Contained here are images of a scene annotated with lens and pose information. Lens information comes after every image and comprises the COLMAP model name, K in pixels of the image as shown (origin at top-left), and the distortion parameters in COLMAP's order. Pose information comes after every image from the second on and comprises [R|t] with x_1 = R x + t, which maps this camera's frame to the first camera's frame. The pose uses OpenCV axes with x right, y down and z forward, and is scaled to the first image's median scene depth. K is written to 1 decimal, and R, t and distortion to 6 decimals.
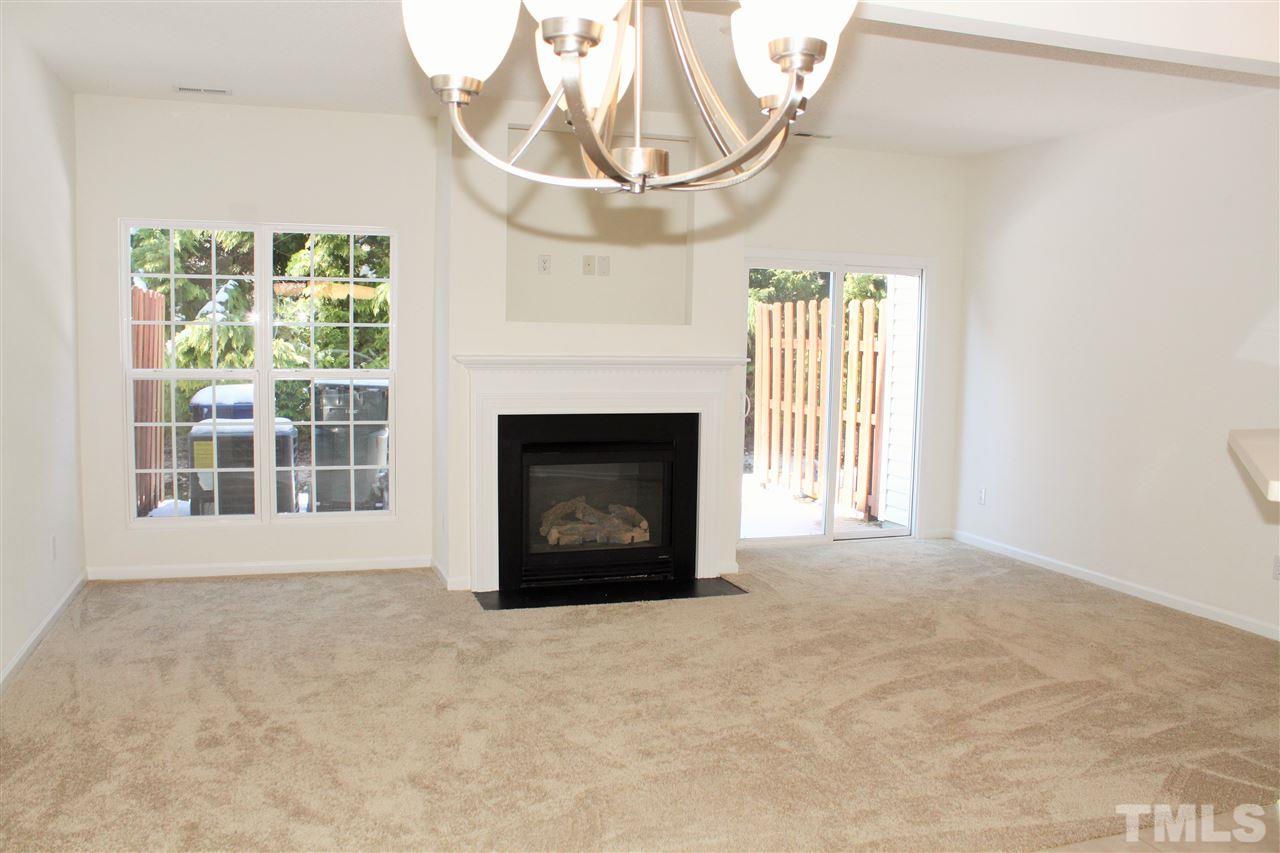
lens RADIAL K [[1072.5, 0, 634.8], [0, 1072.5, 427.3], [0, 0, 1]] dist [-0.175497, 0.162979]
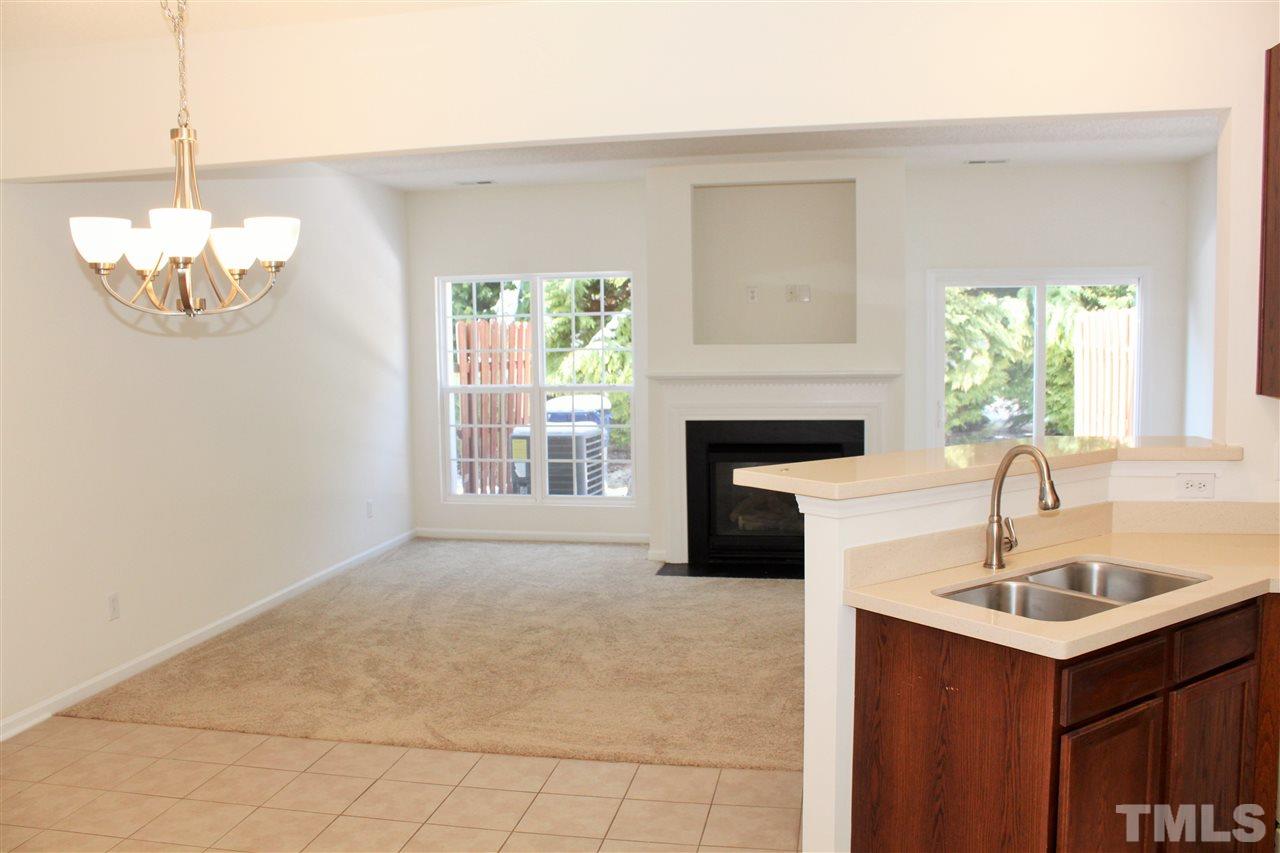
lens RADIAL K [[1056.3, 0, 637.8], [0, 1056.3, 431.1], [0, 0, 1]] dist [-0.172341, 0.151157]
pose [[0.867926, 0.010209, -0.496589, 0.425509], [-0.013708, 0.999900, -0.003402, 0.005609], [0.496504, 0.009760, 0.867979, -0.085360]]
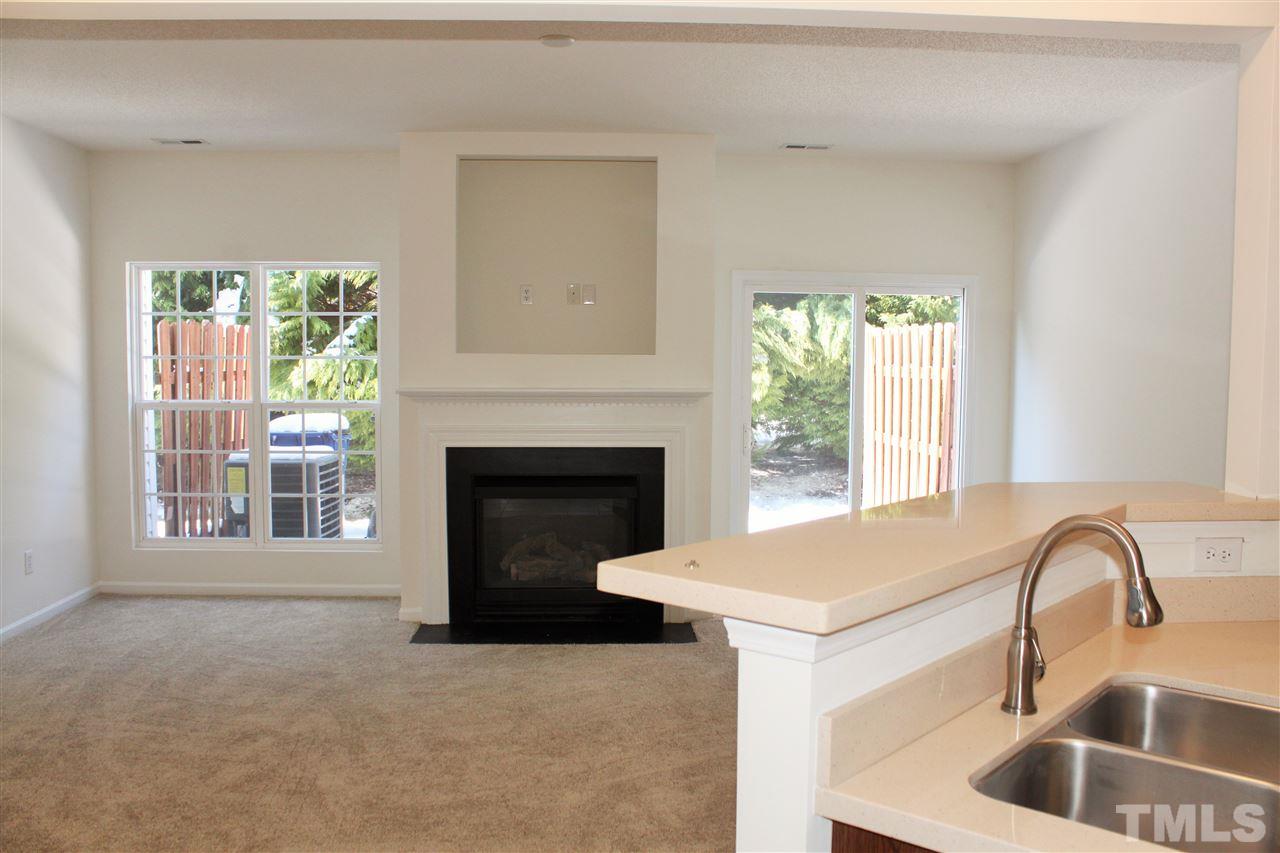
lens RADIAL K [[1056.3, 0, 637.8], [0, 1056.3, 431.1], [0, 0, 1]] dist [-0.172341, 0.151157]
pose [[0.963519, 0.007174, -0.267544, 0.301624], [-0.013404, 0.999680, -0.021465, -0.007576], [0.267304, 0.024268, 0.963307, 0.105422]]
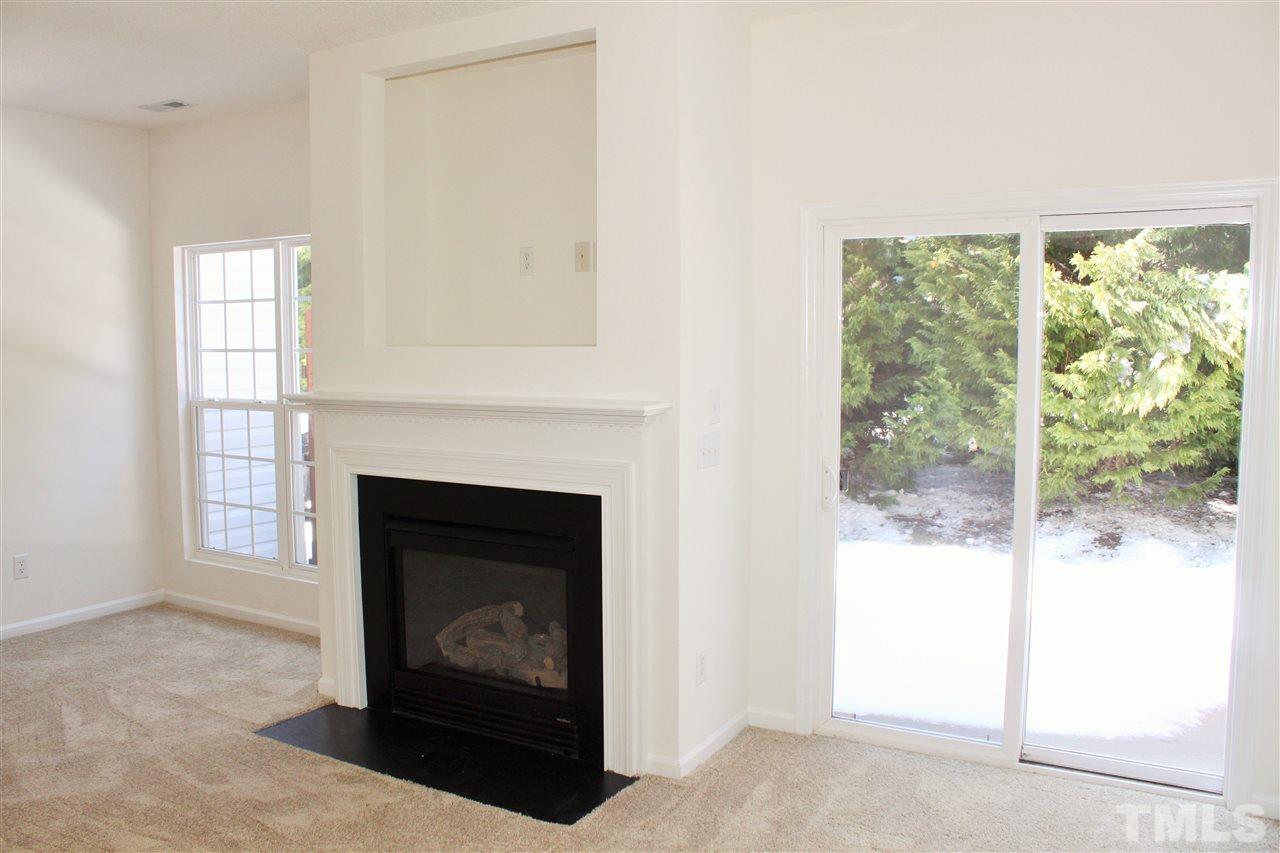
lens RADIAL K [[1056.3, 0, 637.8], [0, 1056.3, 431.1], [0, 0, 1]] dist [-0.172341, 0.151157]
pose [[0.657250, 0.049247, -0.752062, 0.531376], [-0.052170, 0.998442, 0.019787, -0.064641], [0.751865, 0.026230, 0.658795, 0.665041]]
